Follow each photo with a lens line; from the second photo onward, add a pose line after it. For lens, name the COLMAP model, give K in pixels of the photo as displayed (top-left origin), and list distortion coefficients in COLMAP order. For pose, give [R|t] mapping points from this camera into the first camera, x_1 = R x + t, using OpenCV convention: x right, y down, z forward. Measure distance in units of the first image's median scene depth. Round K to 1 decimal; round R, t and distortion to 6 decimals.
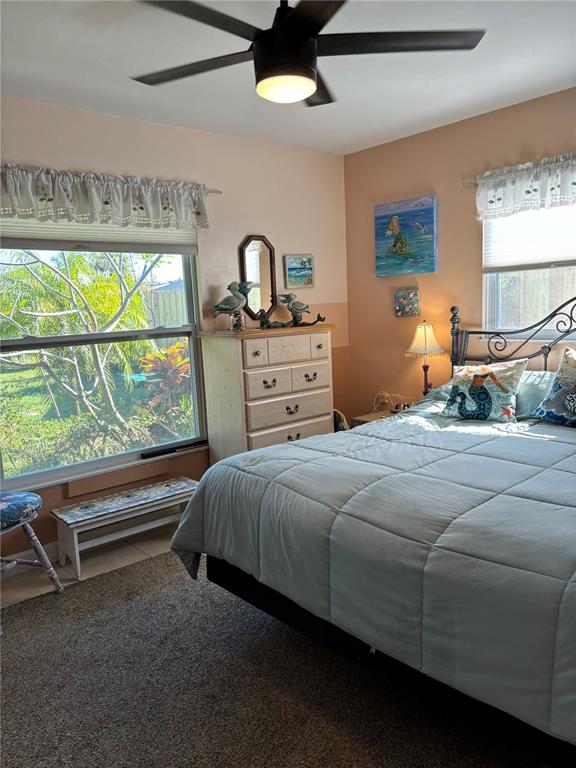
lens RADIAL K [[590.1, 0, 288.8], [0, 590.1, 382.5], [0, 0, 1]] dist [0.046837, -0.026728]
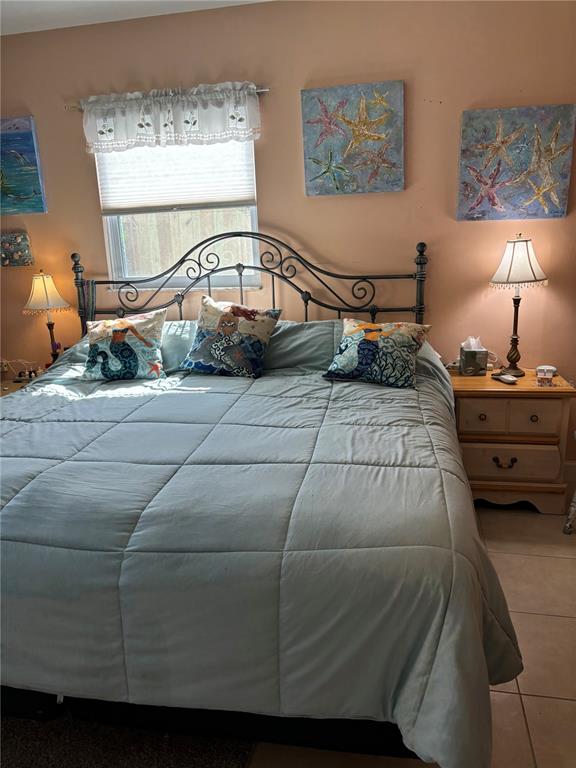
lens RADIAL K [[590.1, 0, 285.5], [0, 590.1, 387.3], [0, 0, 1]] dist [0.046837, -0.026728]
pose [[0.803416, -0.142584, 0.578093, -0.009738], [0.088846, 0.988742, 0.120394, -0.012969], [-0.588752, -0.045366, 0.807040, 0.123627]]
